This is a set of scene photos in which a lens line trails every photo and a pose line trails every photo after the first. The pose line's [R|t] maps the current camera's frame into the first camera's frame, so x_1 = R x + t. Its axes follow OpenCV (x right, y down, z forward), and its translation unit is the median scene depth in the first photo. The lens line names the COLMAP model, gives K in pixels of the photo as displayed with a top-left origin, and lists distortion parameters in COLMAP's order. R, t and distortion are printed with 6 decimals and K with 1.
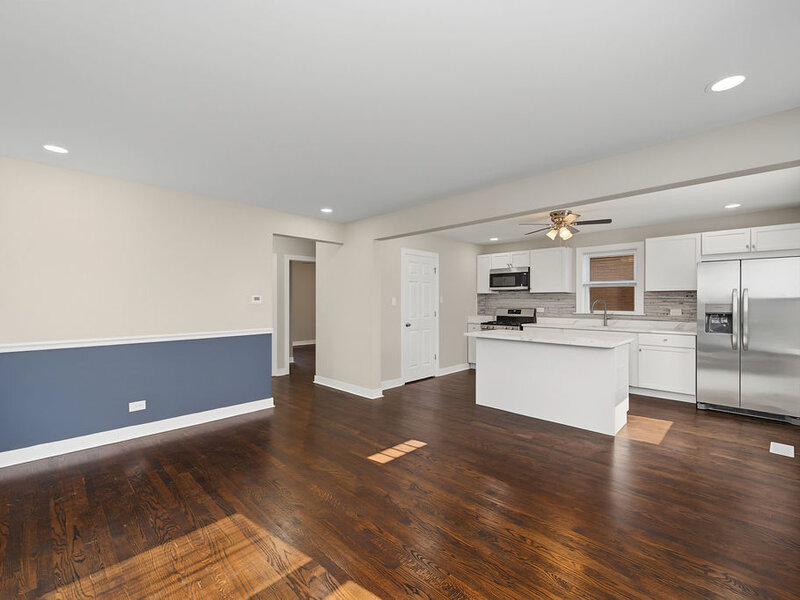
lens RADIAL K [[353.1, 0, 400.2], [0, 353.1, 297.9], [0, 0, 1]] dist [0.005244, -0.000255]
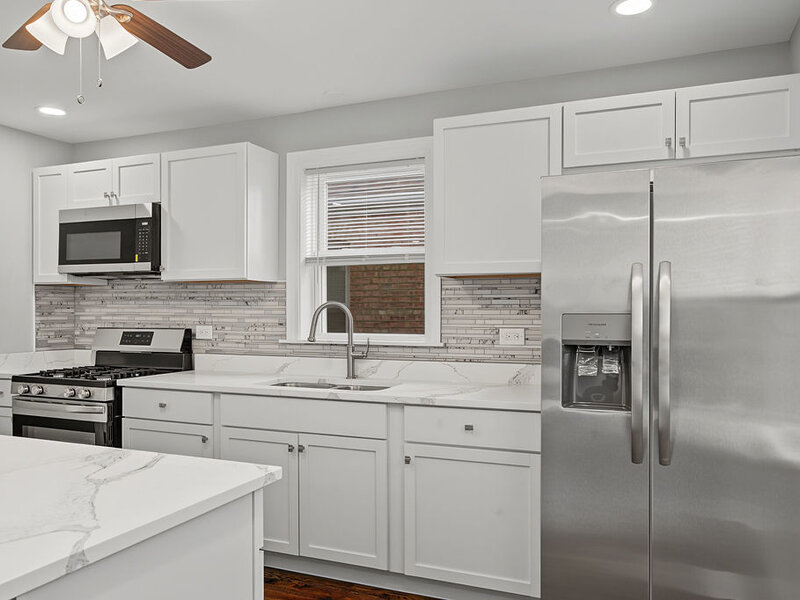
lens RADIAL K [[619.5, 0, 402.1], [0, 619.5, 311.4], [0, 0, 1]] dist [-0.003982, 0.001119]
pose [[0.931025, -0.004485, 0.364927, 0.513809], [-0.000366, 0.999913, 0.013223, 0.007973], [-0.364955, -0.012445, 0.930942, 0.529384]]
